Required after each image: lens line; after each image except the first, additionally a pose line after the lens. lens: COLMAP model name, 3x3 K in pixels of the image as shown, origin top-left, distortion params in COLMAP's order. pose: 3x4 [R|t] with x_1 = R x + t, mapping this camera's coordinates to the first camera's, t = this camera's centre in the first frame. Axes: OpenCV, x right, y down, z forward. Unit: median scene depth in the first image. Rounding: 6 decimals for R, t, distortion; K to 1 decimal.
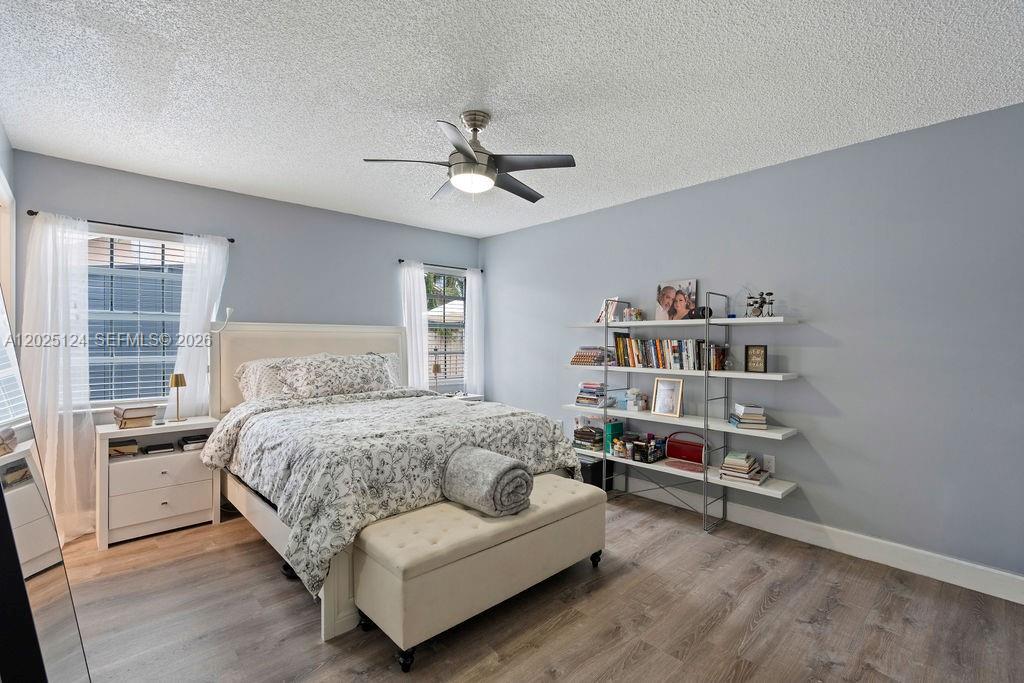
lens RADIAL K [[464.8, 0, 510.4], [0, 464.8, 345.0], [0, 0, 1]] dist [-0.004232, 0.000228]
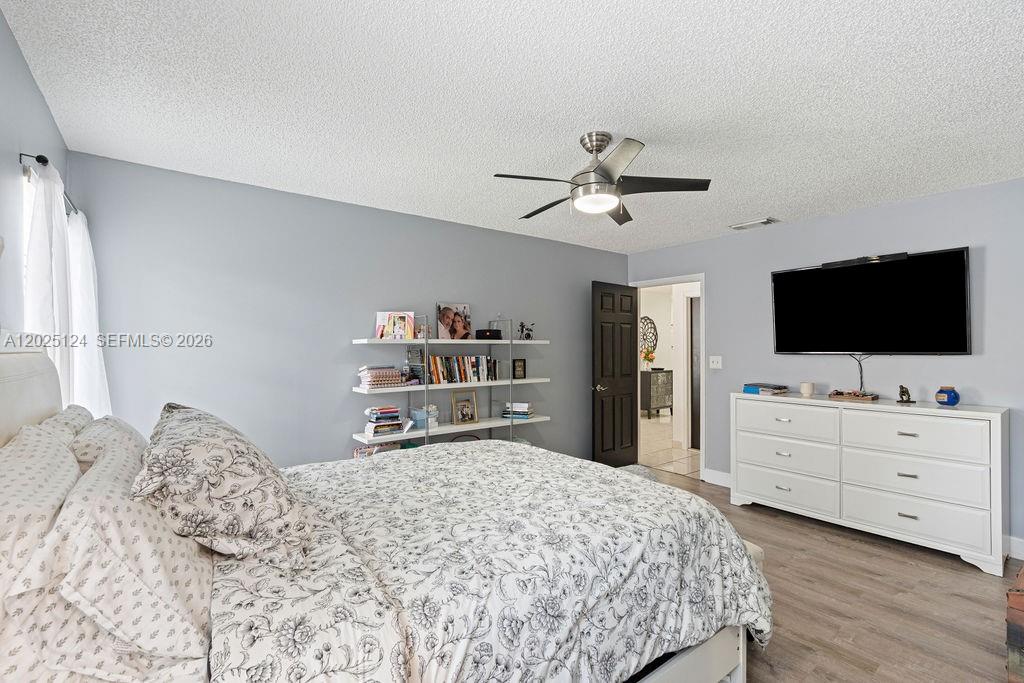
lens RADIAL K [[457.9, 0, 512.1], [0, 457.9, 345.3], [0, 0, 1]] dist [-0.007463, 0.000748]
pose [[0.092710, -0.011553, 0.995626, -0.757005], [0.000394, 0.999933, 0.011566, -0.050946], [-0.995693, -0.000680, 0.092709, 0.775941]]
